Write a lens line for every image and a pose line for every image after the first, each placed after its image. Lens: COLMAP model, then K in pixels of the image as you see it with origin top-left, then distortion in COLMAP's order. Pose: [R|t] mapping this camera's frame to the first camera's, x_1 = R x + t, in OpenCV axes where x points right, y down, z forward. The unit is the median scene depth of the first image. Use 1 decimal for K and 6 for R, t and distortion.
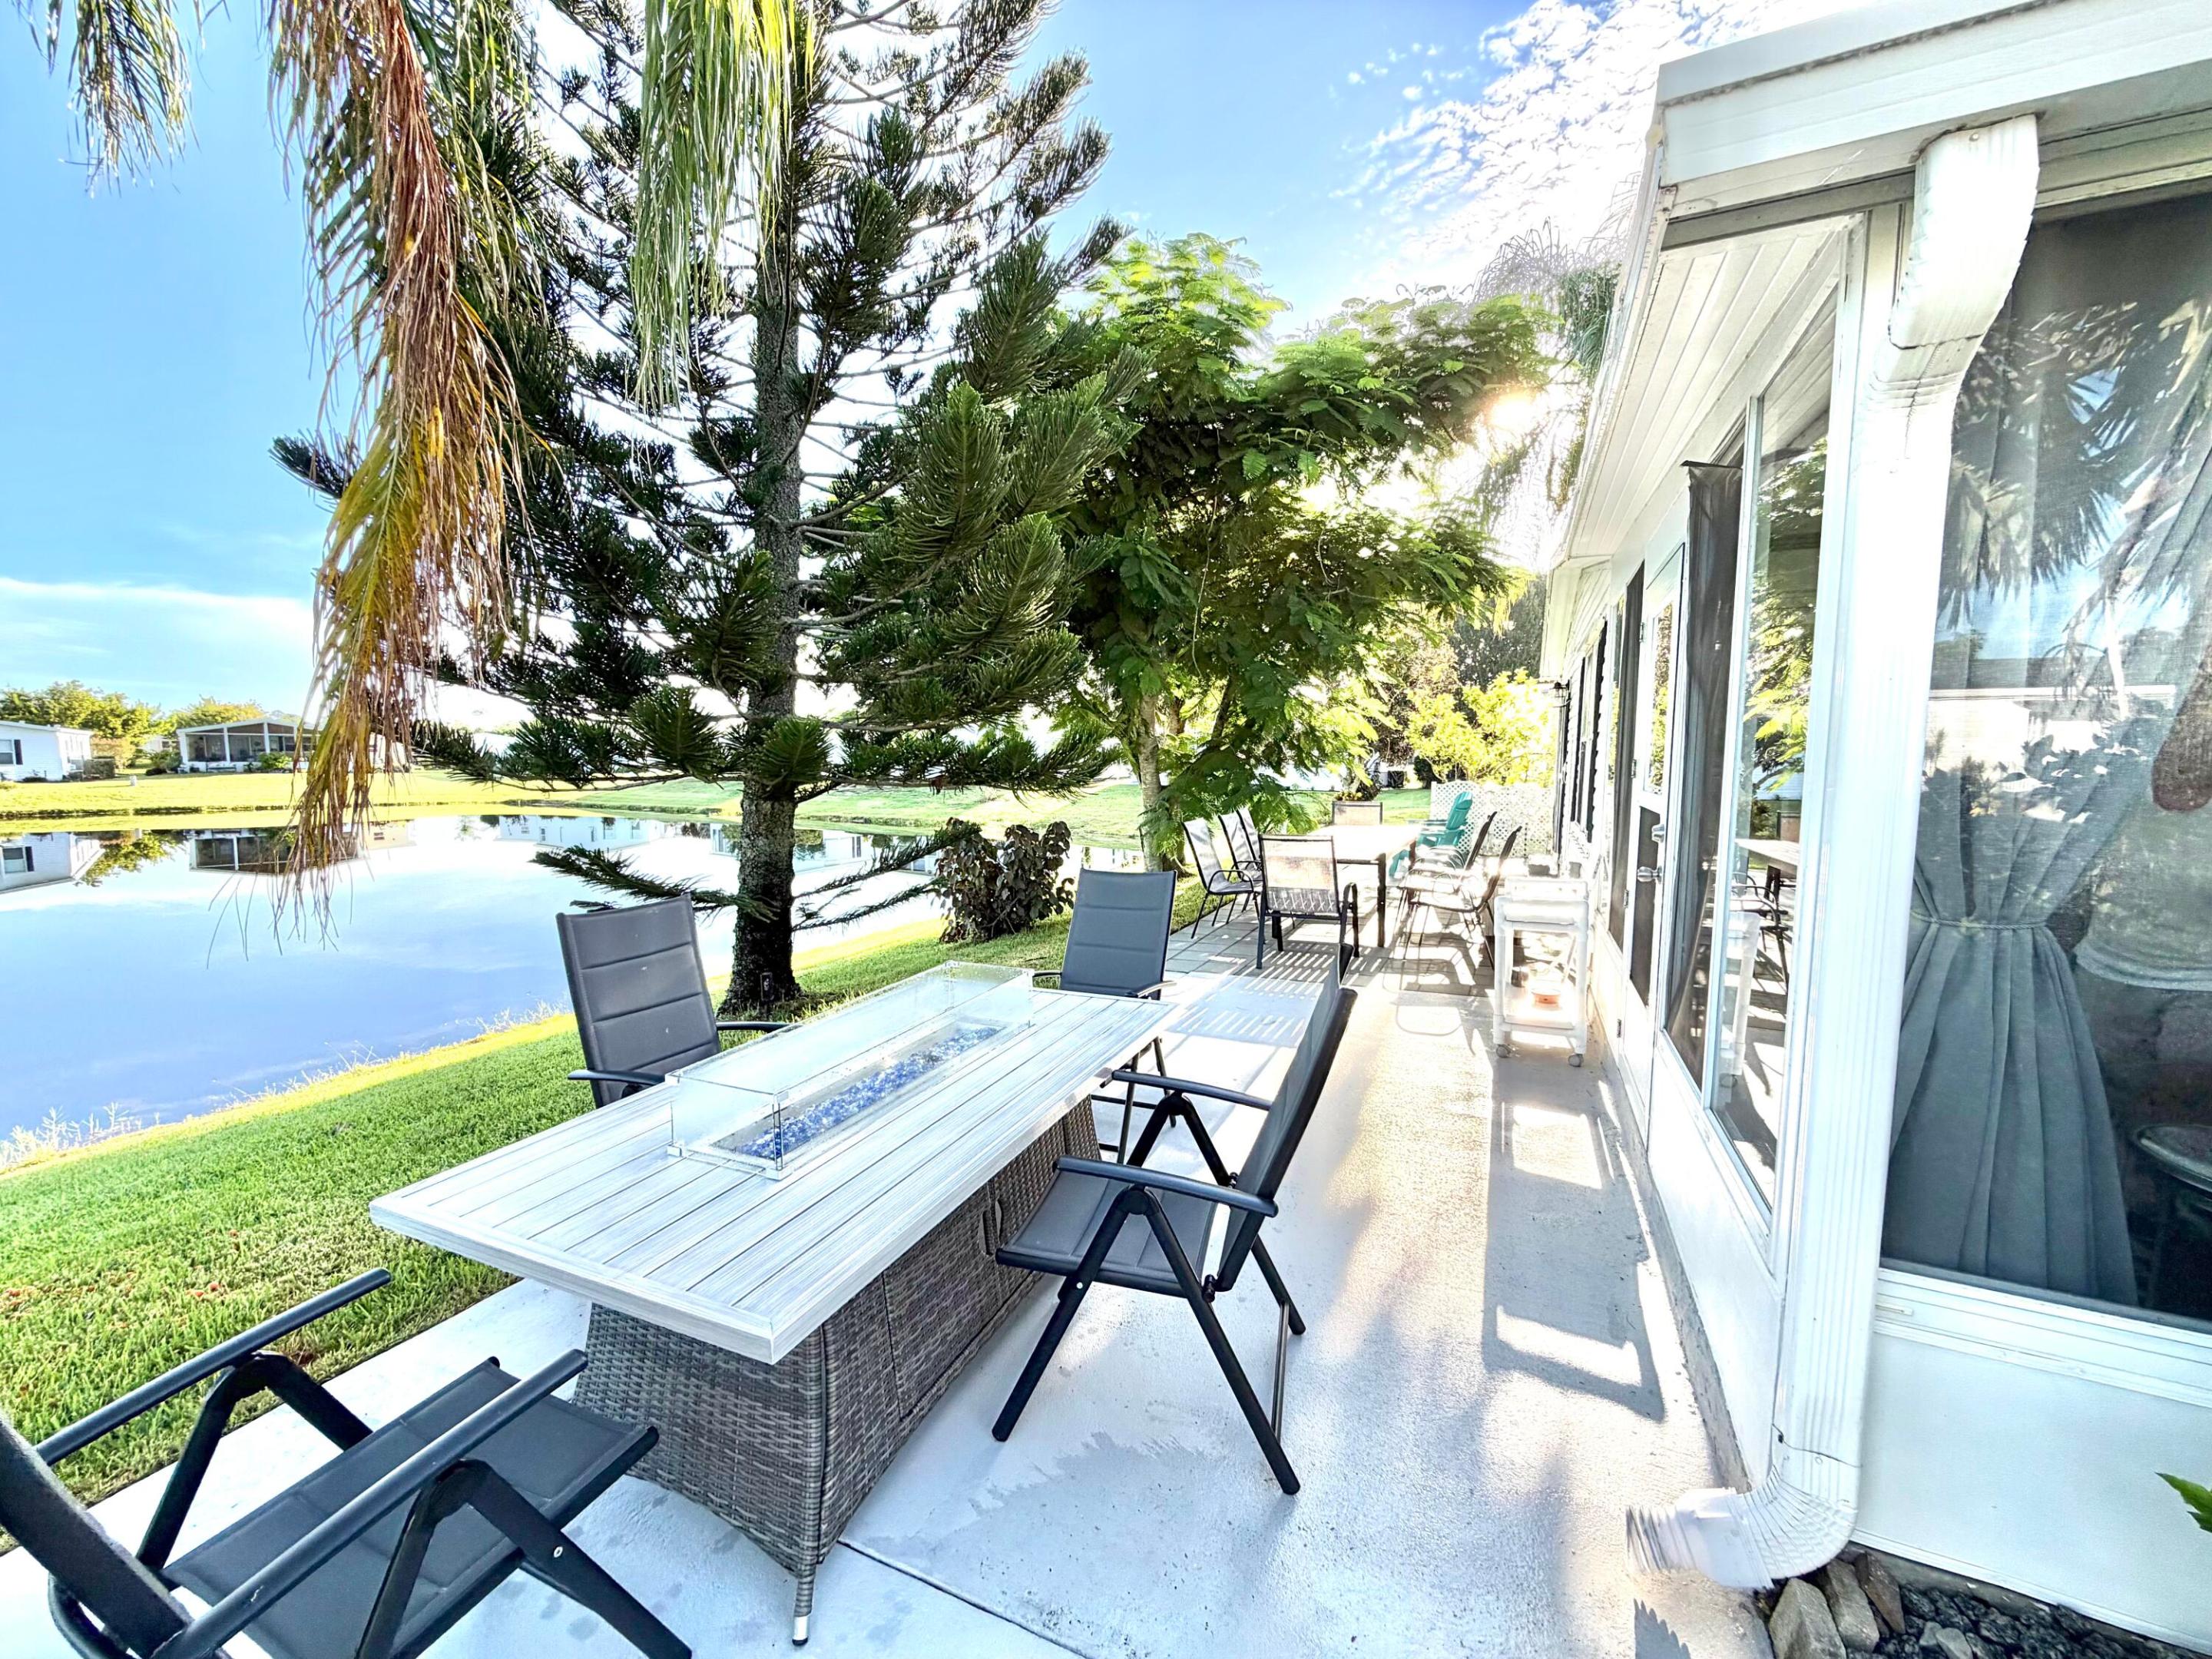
lens RADIAL K [[889.4, 0, 1099.0], [0, 889.4, 832.3], [0, 0, 1]] dist [0.002365, 0.000569]
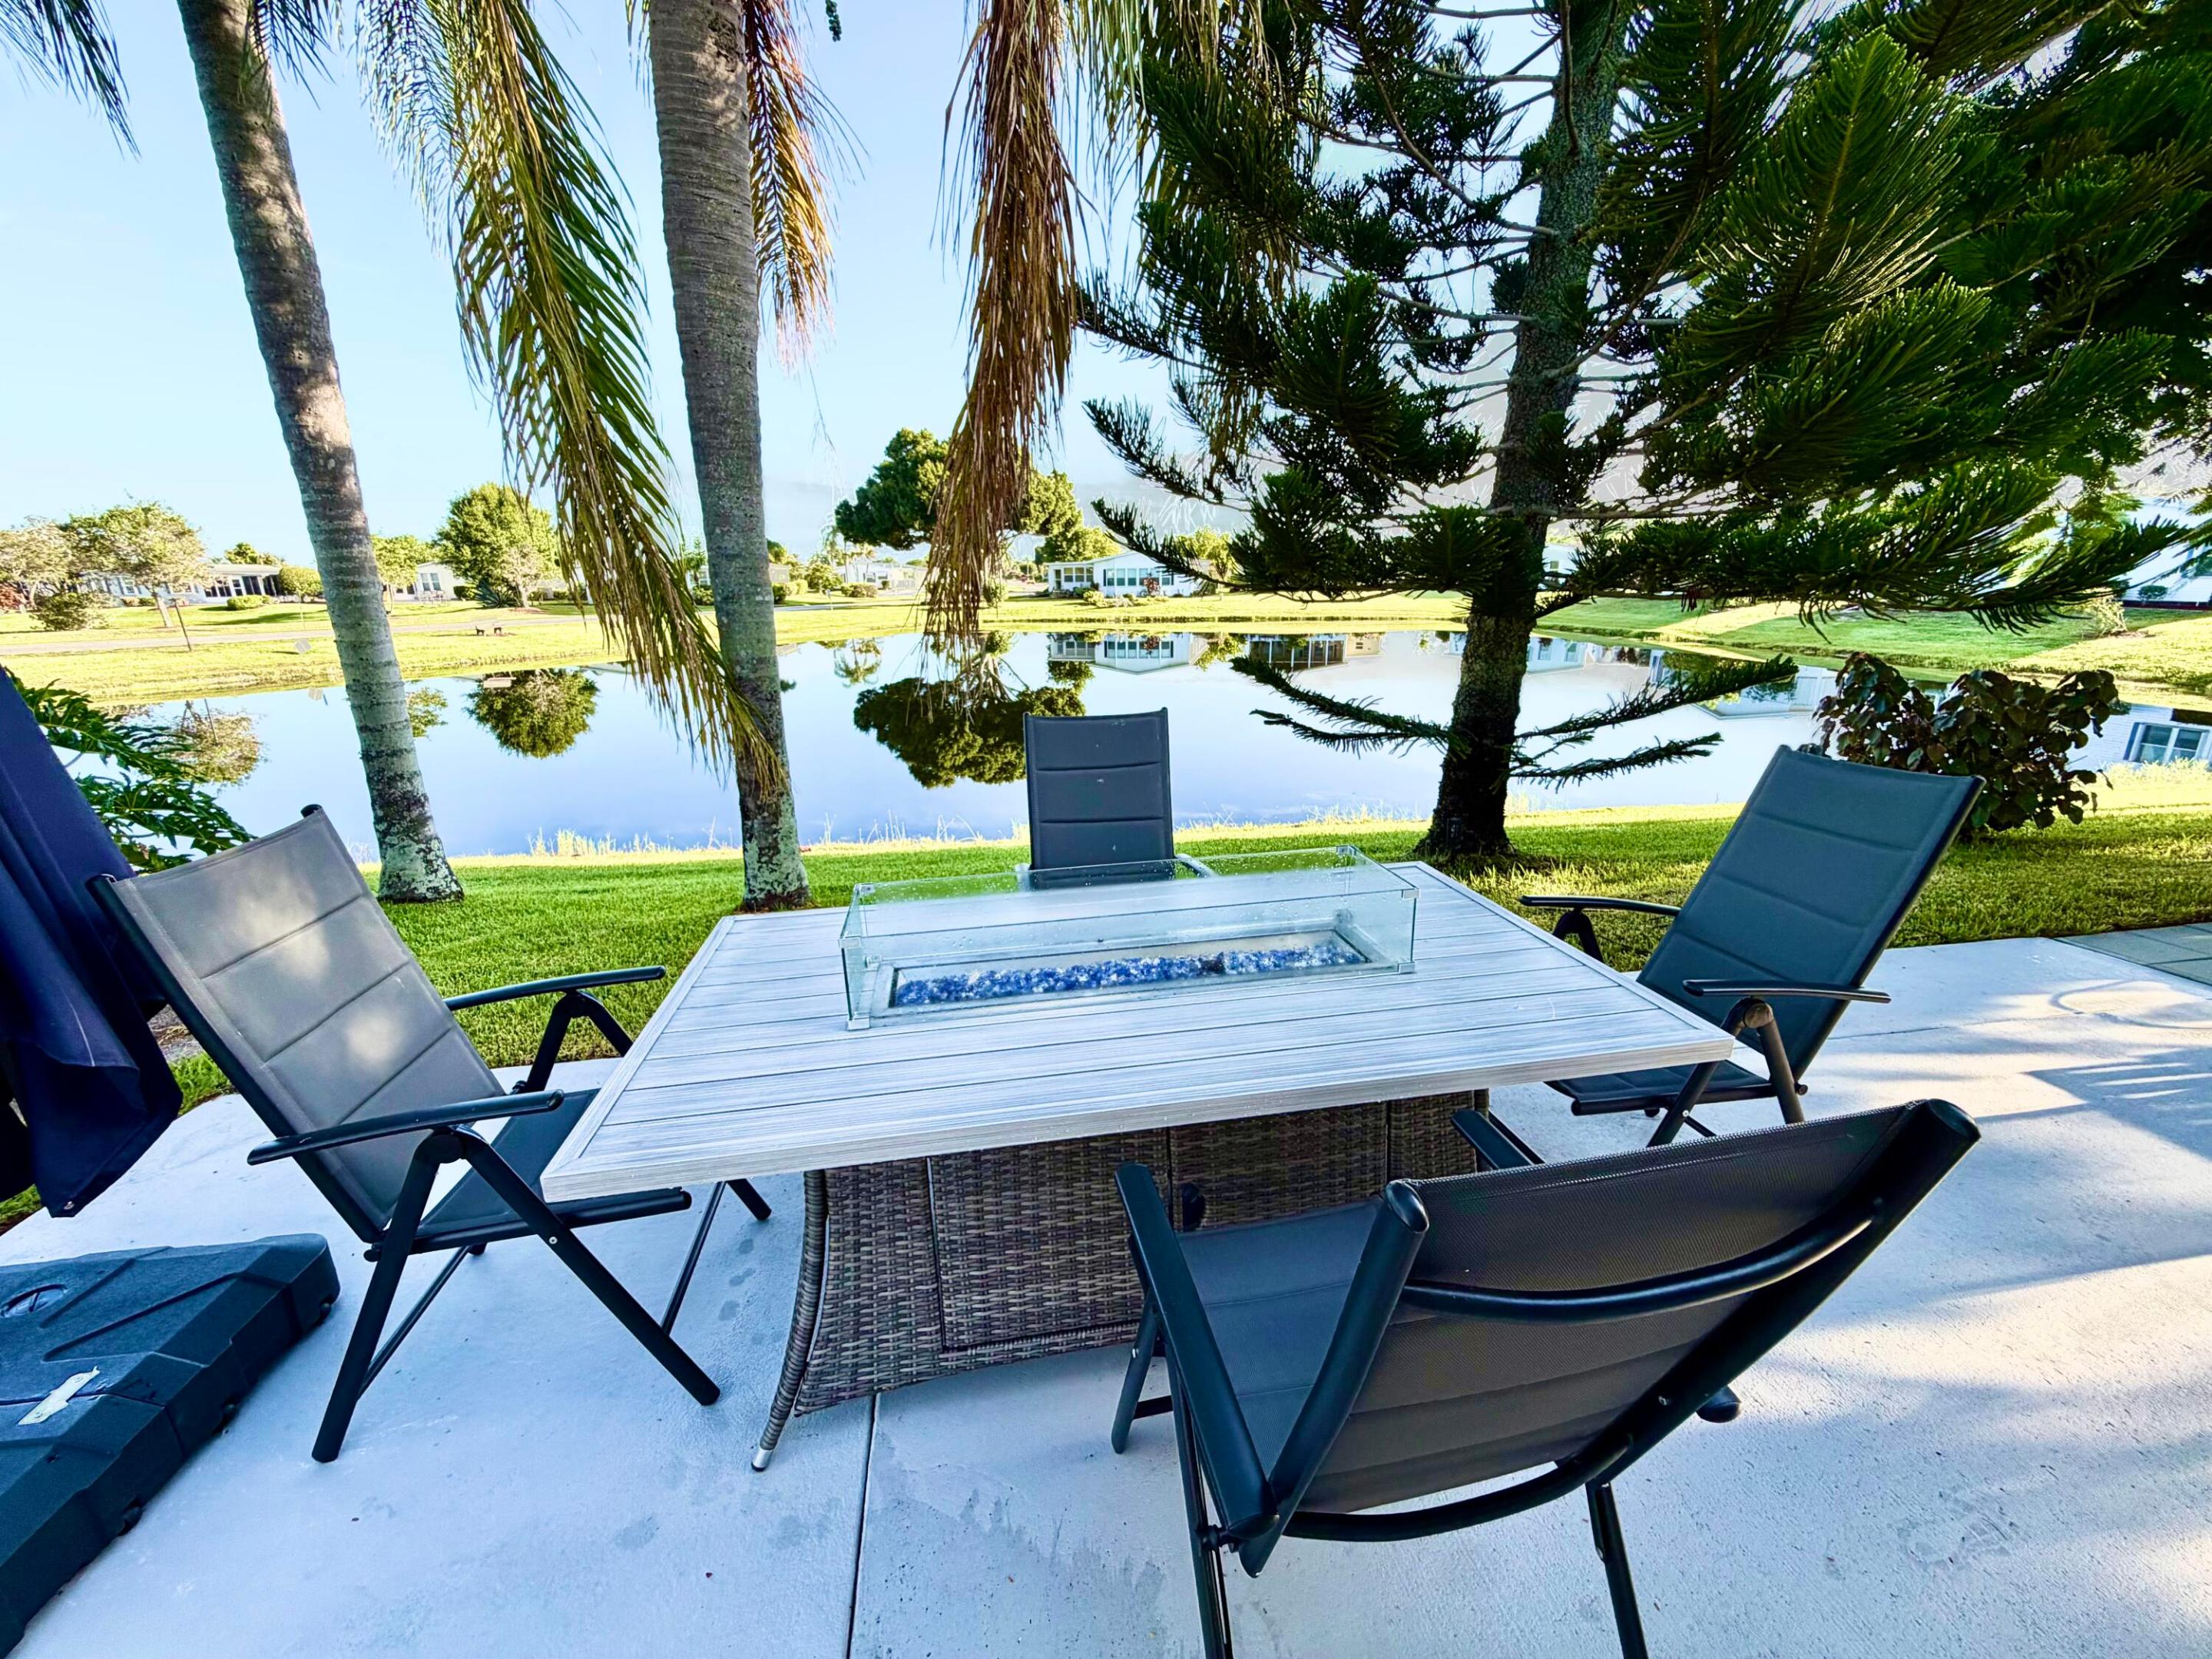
lens RADIAL K [[889.4, 0, 1099.0], [0, 889.4, 832.3], [0, 0, 1]] dist [0.002365, 0.000569]
pose [[0.550669, 0.218855, -0.805522, 0.091026], [-0.057289, 0.972650, 0.225099, -0.003446], [0.832755, -0.077808, 0.548146, 0.145680]]
